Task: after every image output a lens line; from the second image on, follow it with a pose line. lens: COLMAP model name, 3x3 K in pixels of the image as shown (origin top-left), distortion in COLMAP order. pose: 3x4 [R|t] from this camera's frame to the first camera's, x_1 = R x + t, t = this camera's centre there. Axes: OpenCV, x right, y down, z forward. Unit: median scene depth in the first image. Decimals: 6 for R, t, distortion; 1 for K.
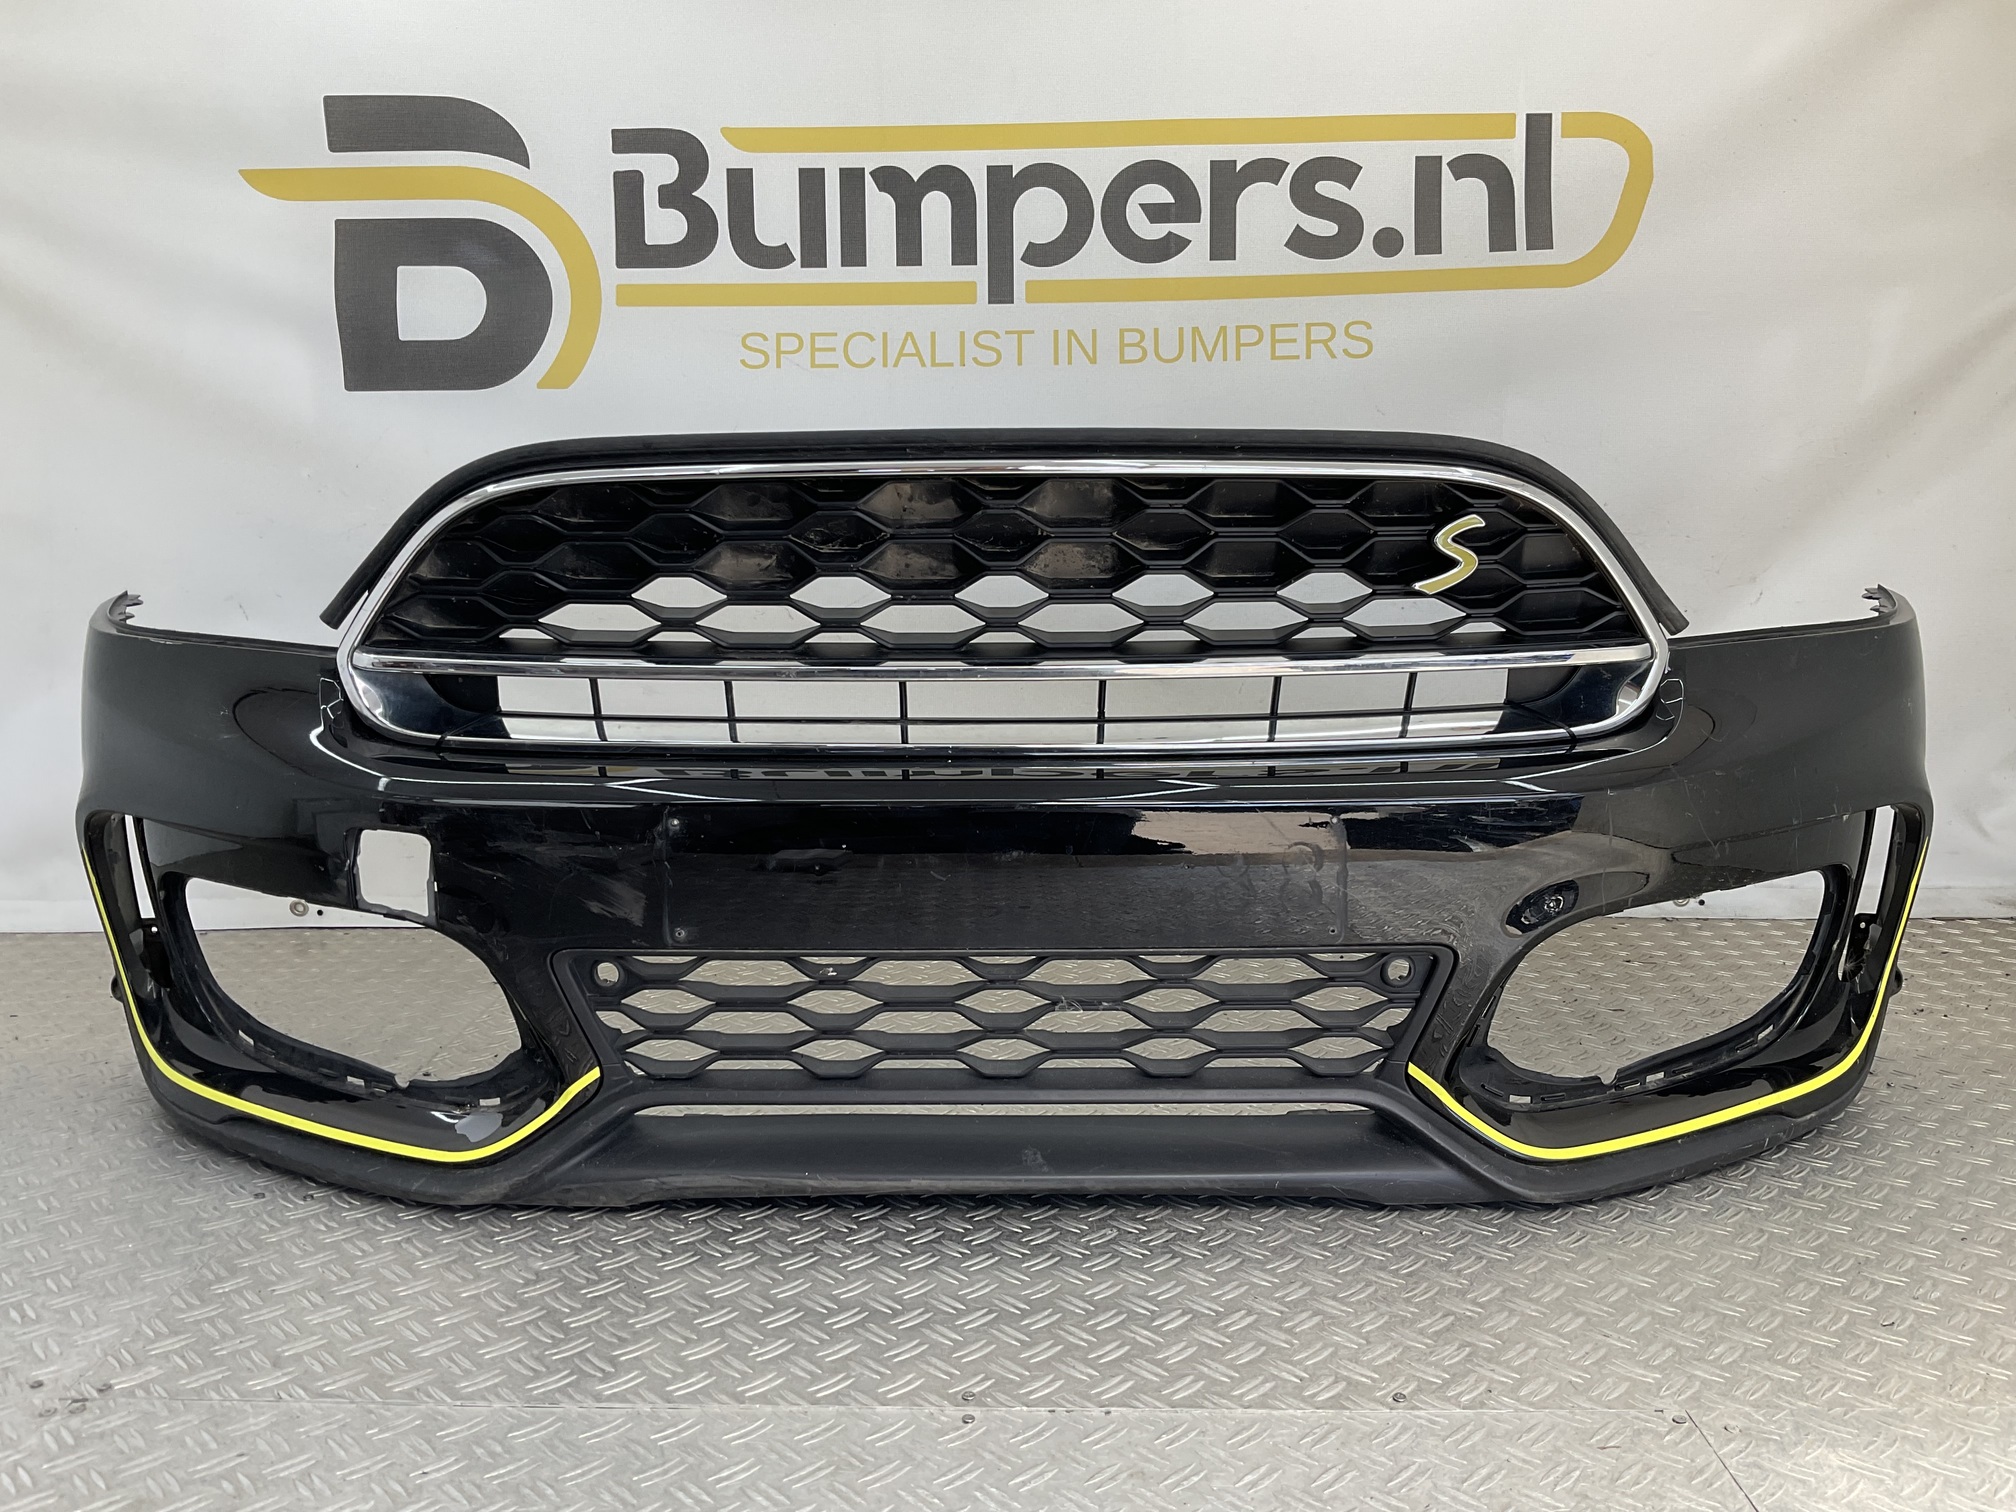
lens RADIAL K [[1671.0, 0, 1010.0], [0, 1671.0, 746.6], [0, 0, 1]] dist [0.113986, -0.231137]
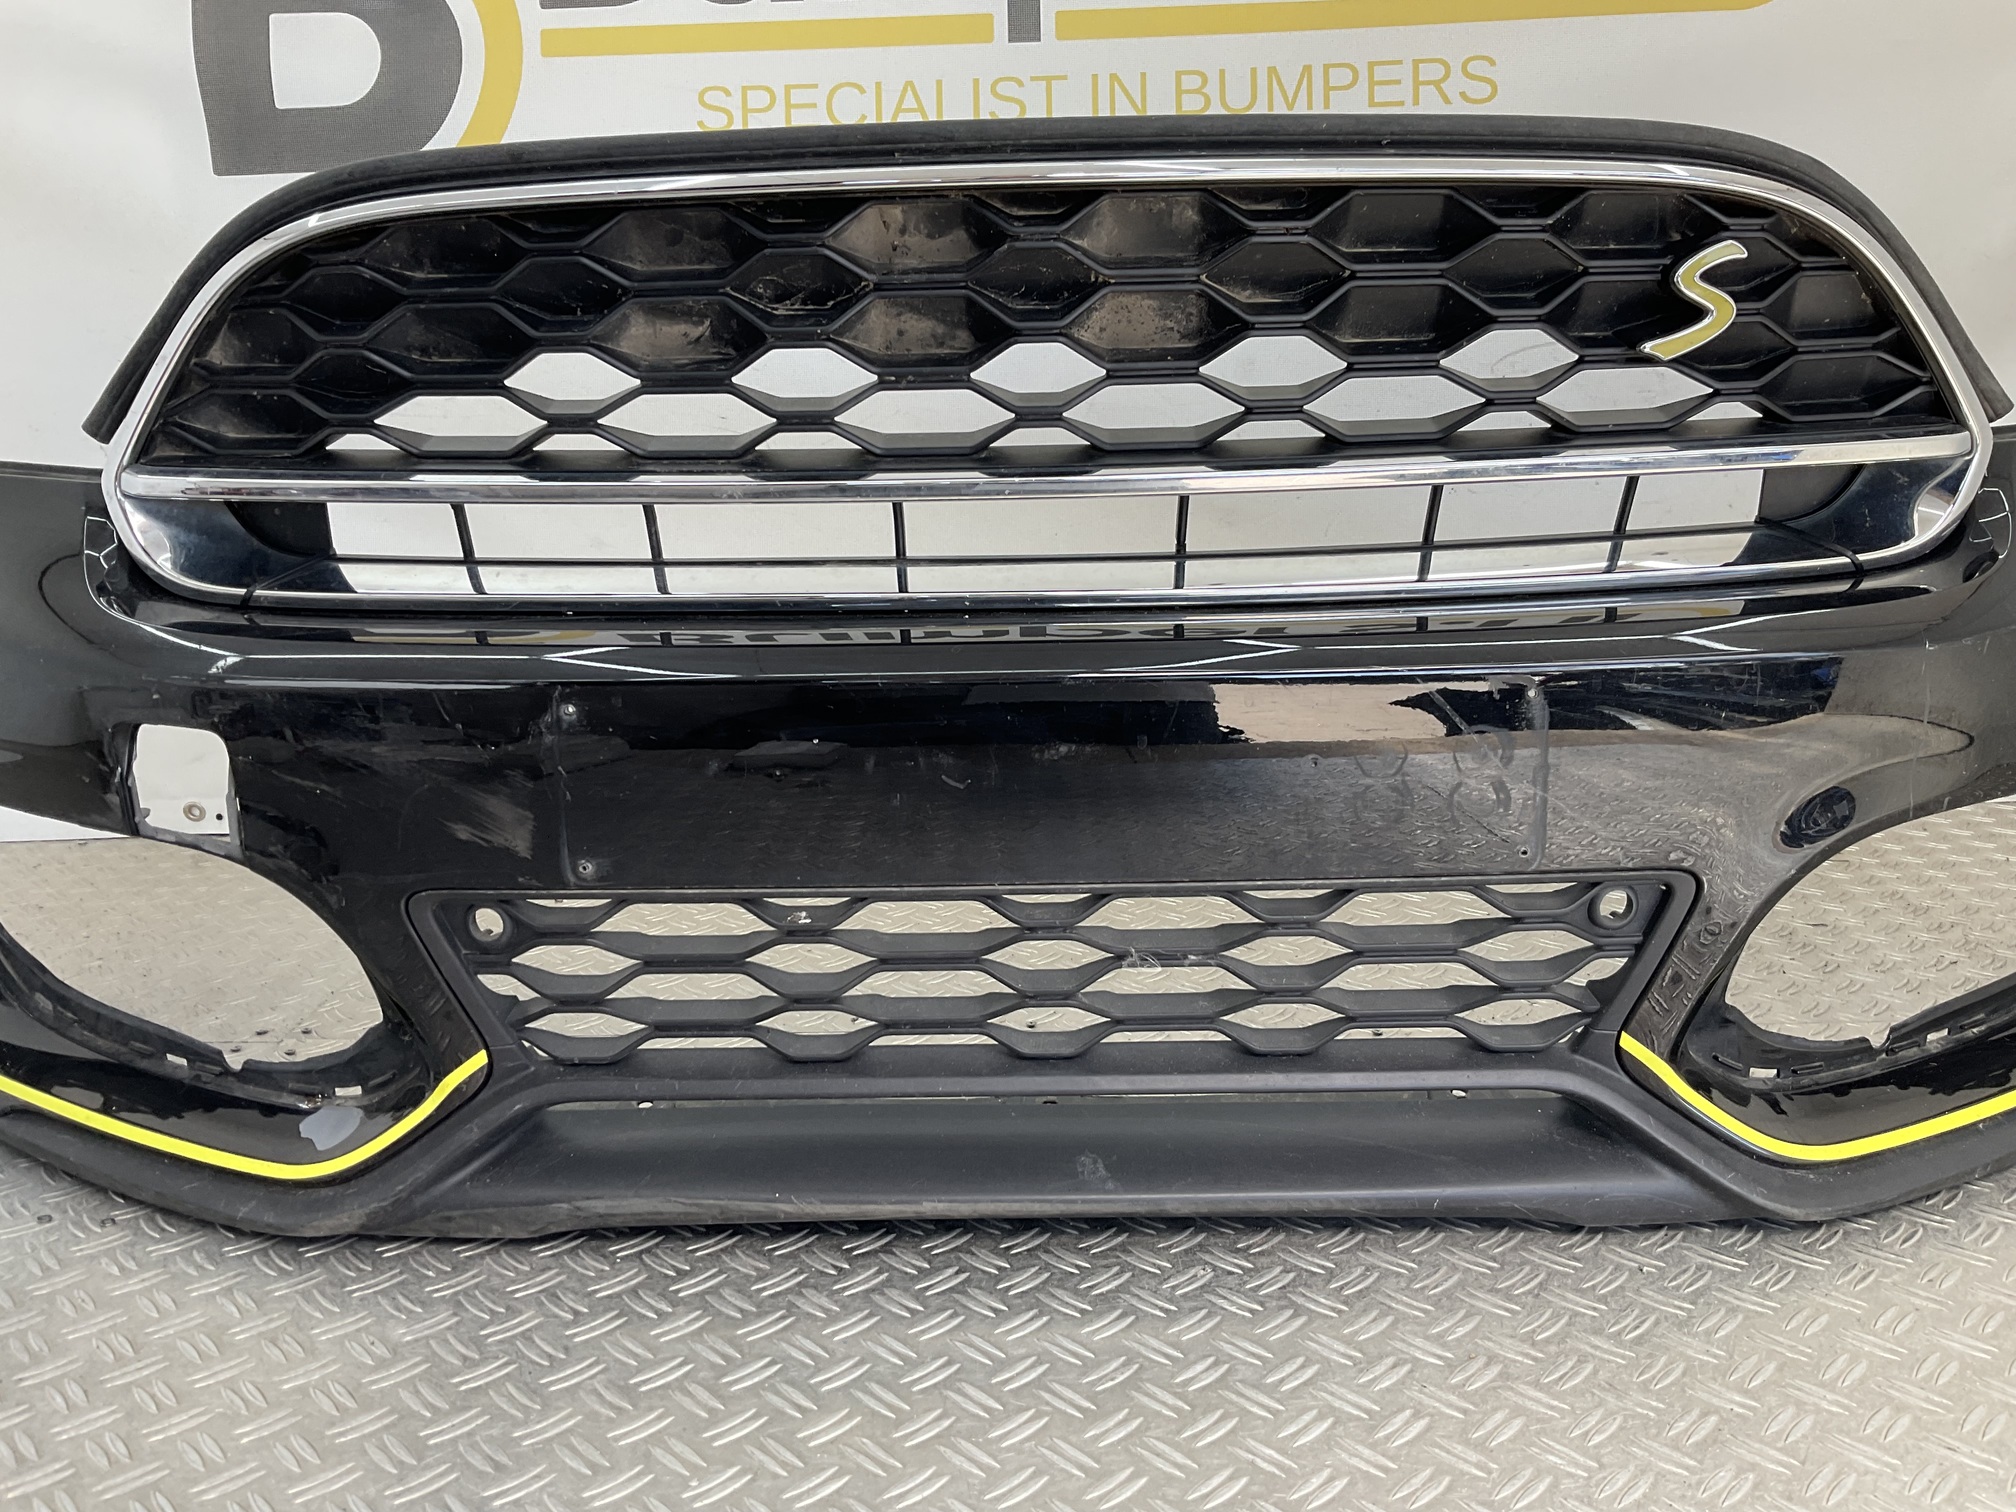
lens RADIAL K [[1671.0, 0, 1010.0], [0, 1671.0, 746.6], [0, 0, 1]] dist [0.113986, -0.231137]
pose [[0.999808, -0.013516, -0.014179, -0.008692], [0.014555, 0.997010, 0.075893, 0.009976], [0.013110, -0.076085, 0.997015, 0.294180]]
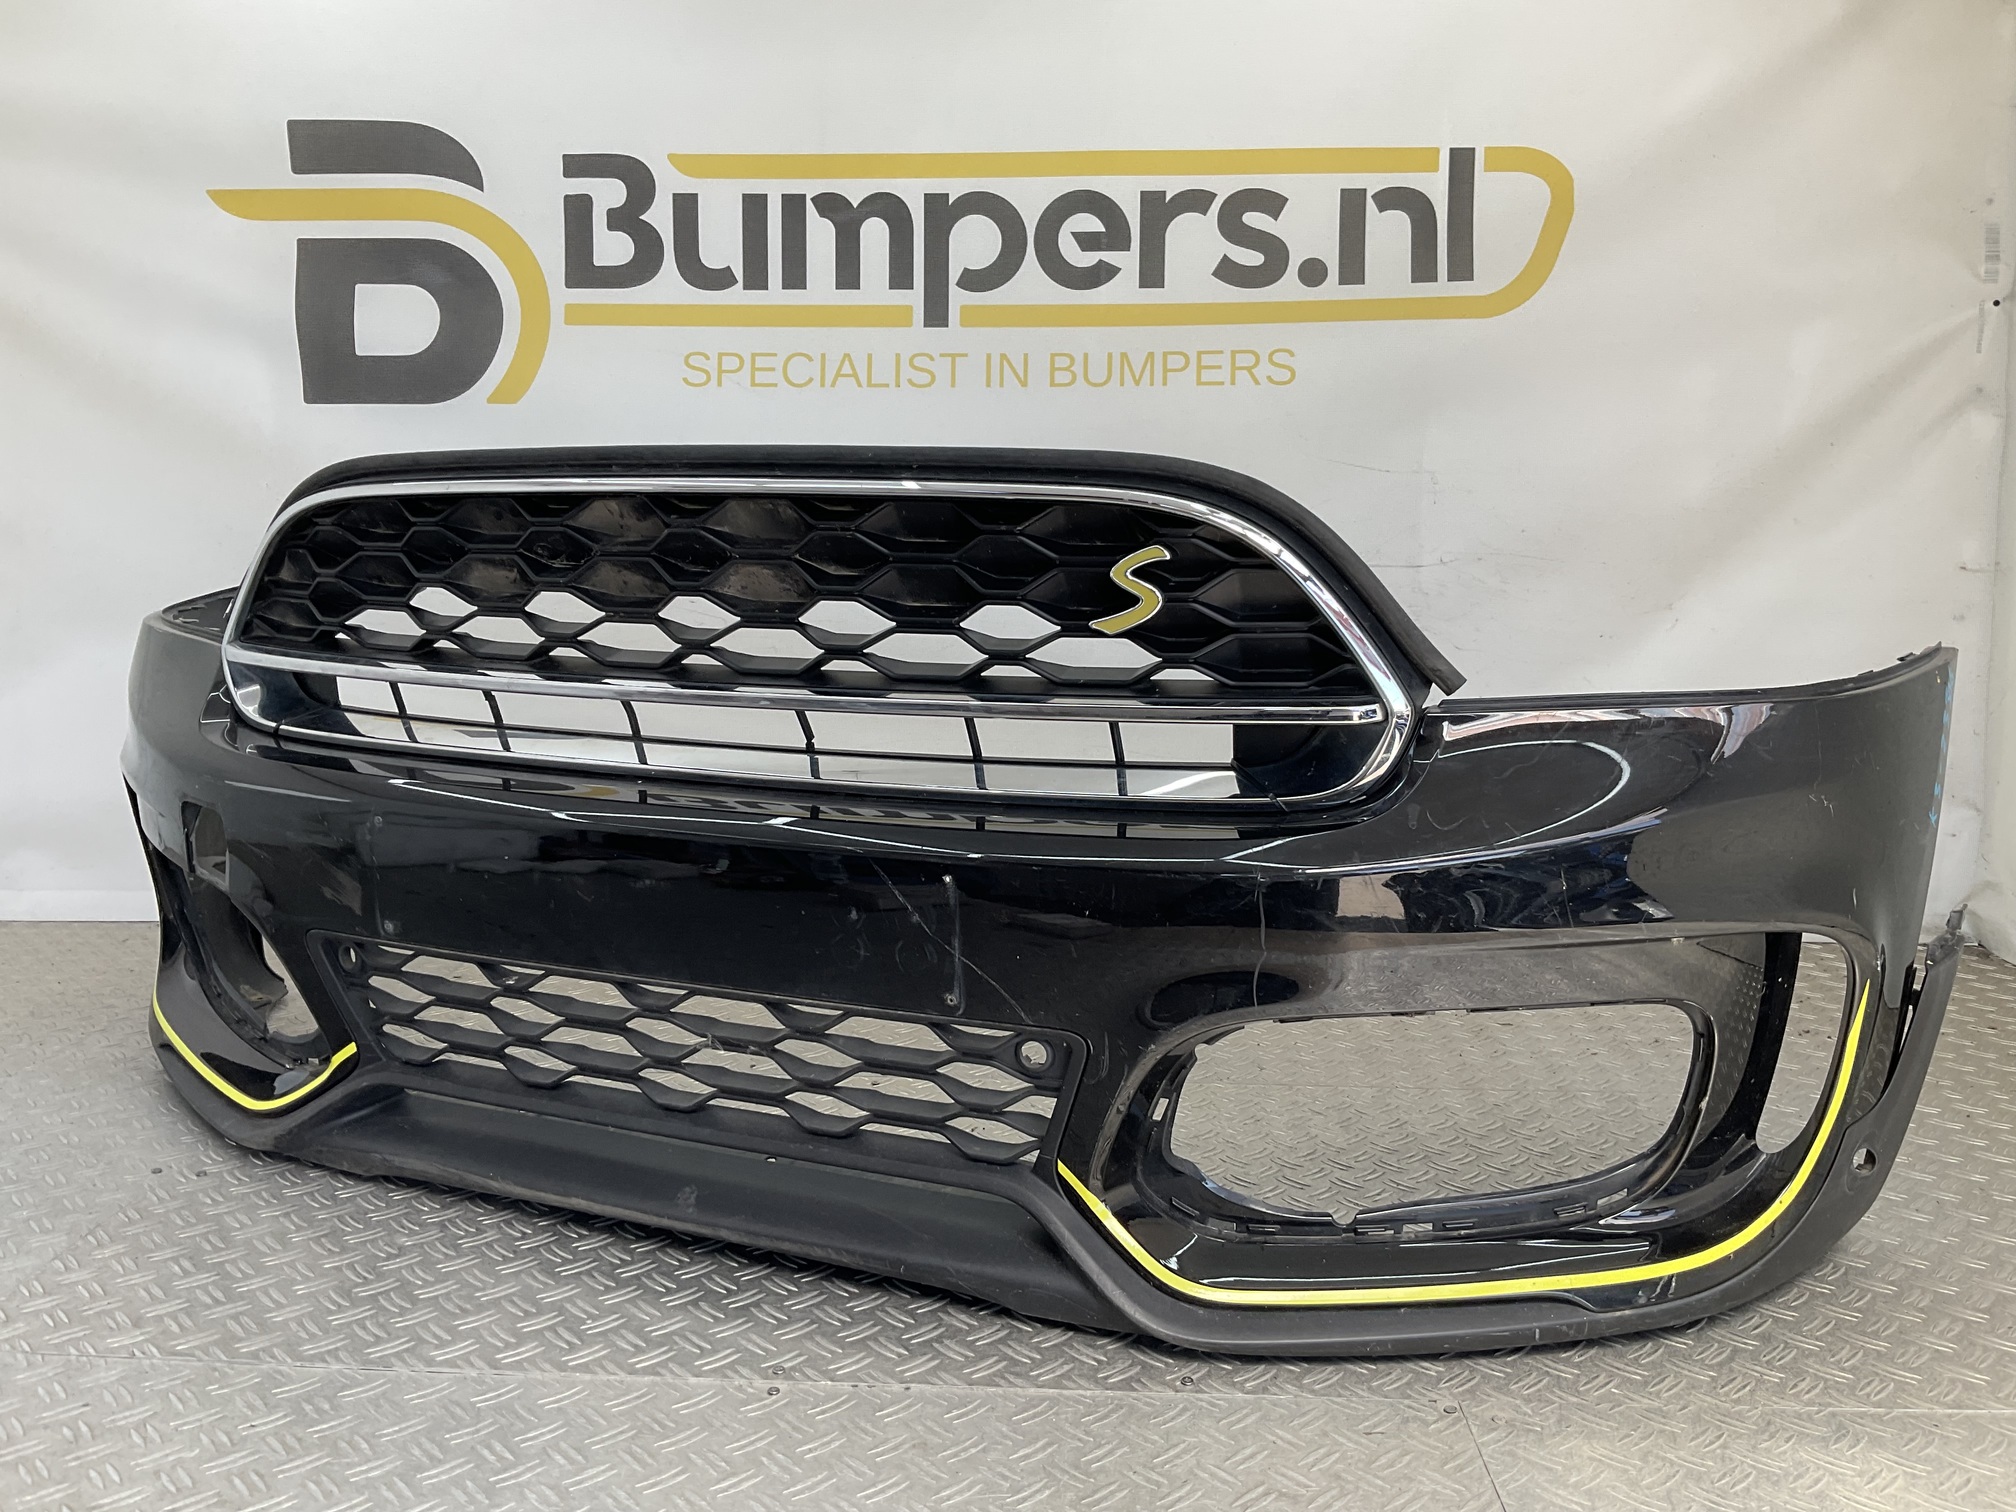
lens RADIAL K [[1671.0, 0, 1010.0], [0, 1671.0, 746.6], [0, 0, 1]] dist [0.113986, -0.231137]
pose [[0.999587, 0.017314, -0.022938, 0.109484], [-0.017493, 0.999818, -0.007619, 0.000957], [0.022802, 0.008017, 0.999708, -0.042345]]
